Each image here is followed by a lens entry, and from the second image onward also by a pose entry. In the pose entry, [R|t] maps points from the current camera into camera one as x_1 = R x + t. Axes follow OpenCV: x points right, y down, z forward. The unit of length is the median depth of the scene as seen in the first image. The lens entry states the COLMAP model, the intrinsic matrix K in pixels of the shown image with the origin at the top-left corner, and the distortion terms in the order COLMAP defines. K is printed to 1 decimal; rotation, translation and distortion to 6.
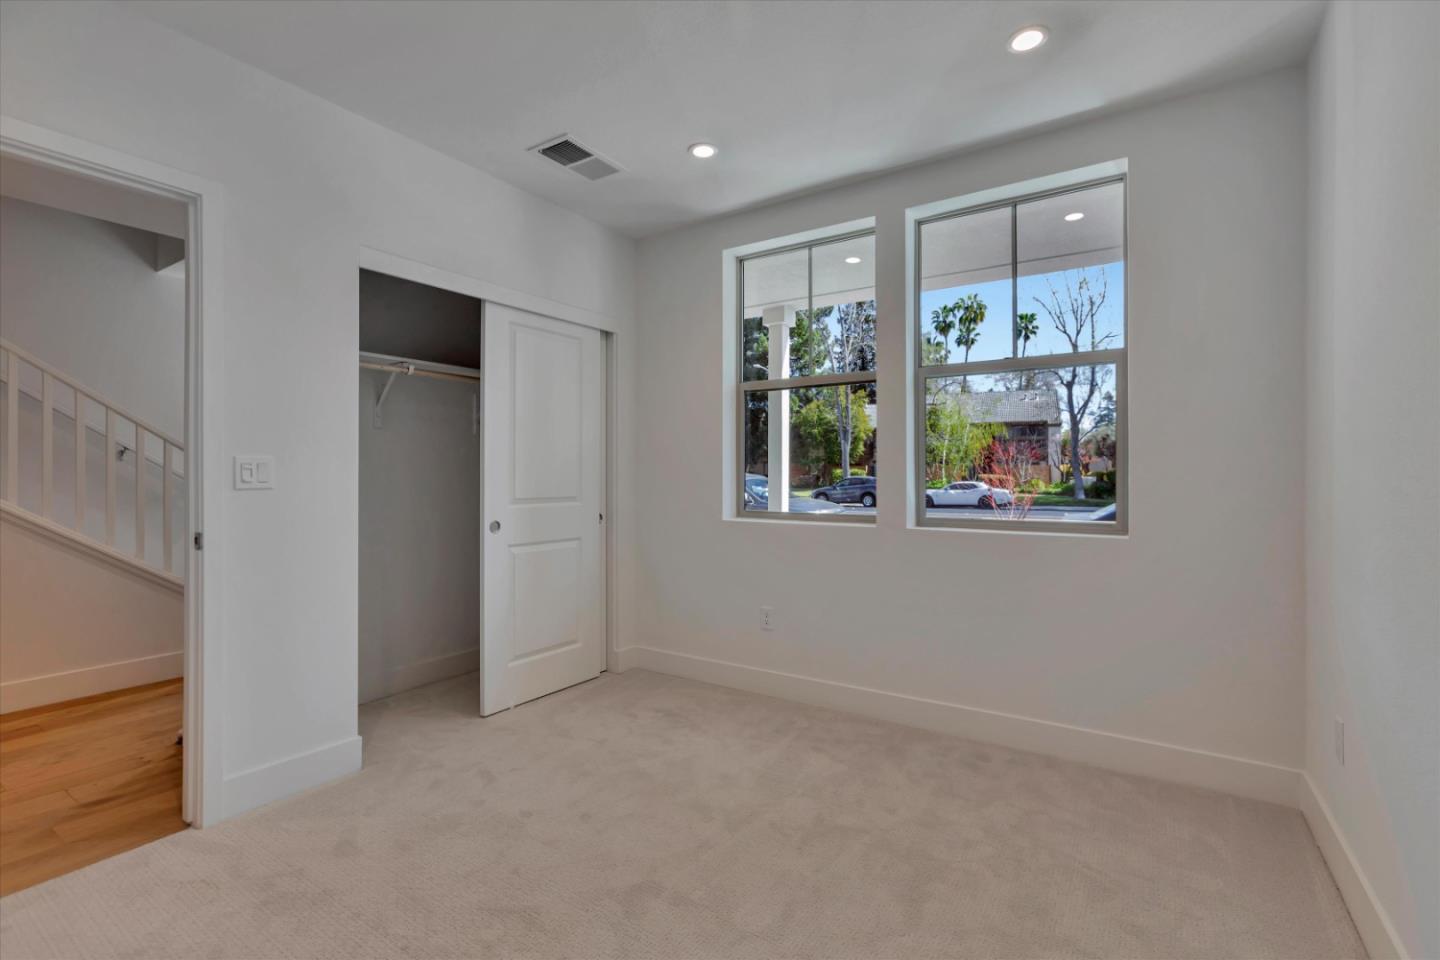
lens RADIAL K [[668.6, 0, 720.0], [0, 668.6, 480.0], [0, 0, 1]] dist [-0.014014, -0.000608]
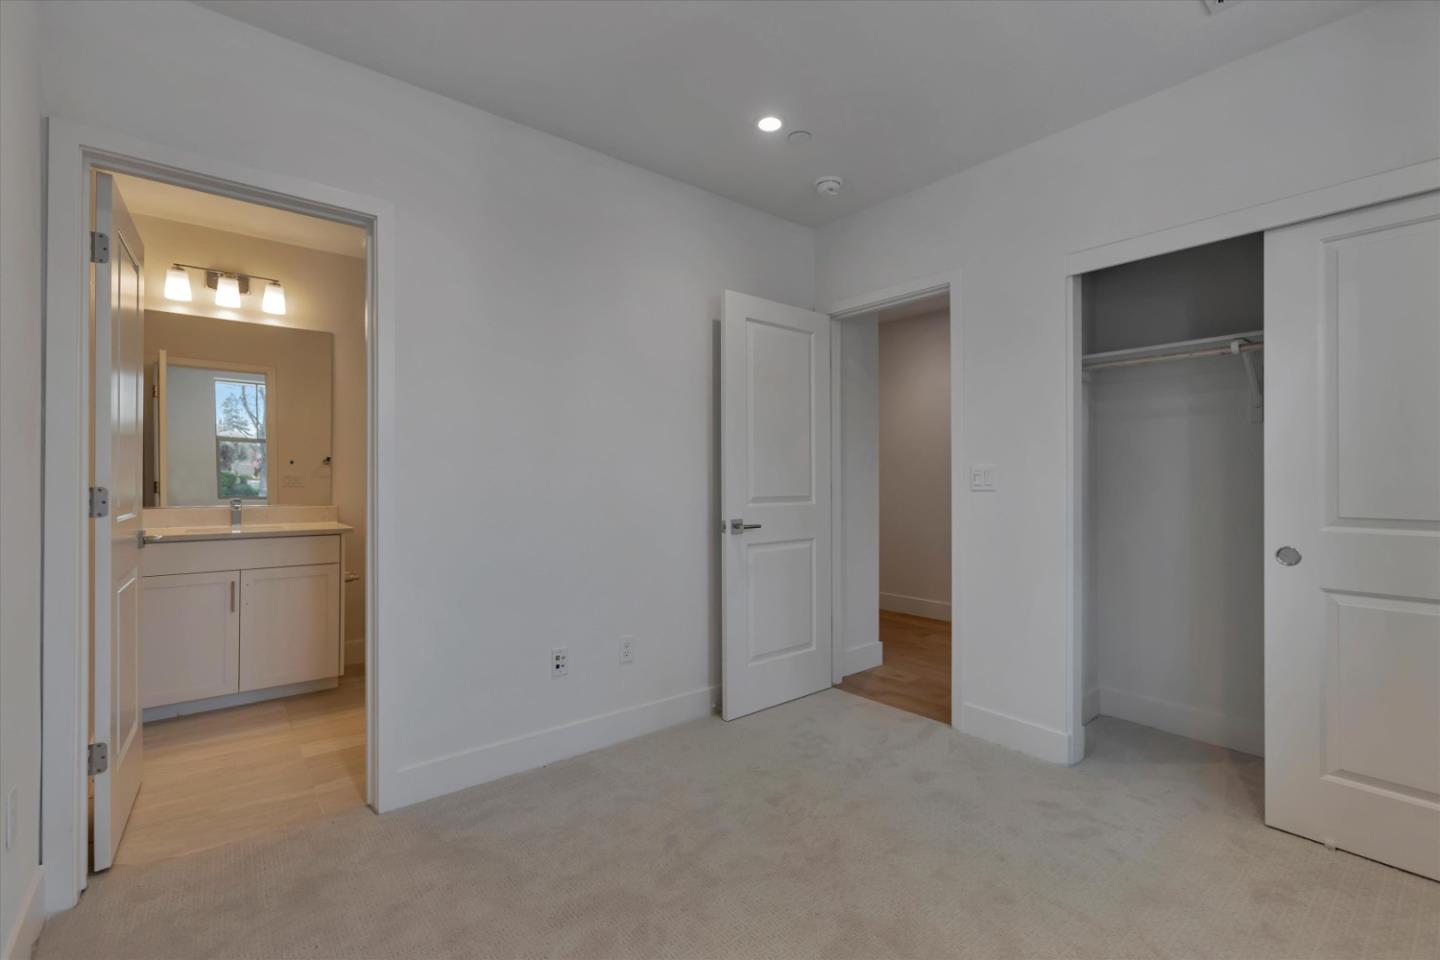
lens RADIAL K [[668.6, 0, 720.0], [0, 668.6, 480.0], [0, 0, 1]] dist [-0.014014, -0.000608]
pose [[-0.349309, 0.004616, -0.936996, 0.519083], [-0.003503, 0.999974, 0.006232, -0.009793], [0.937001, 0.005460, -0.349284, 0.735659]]
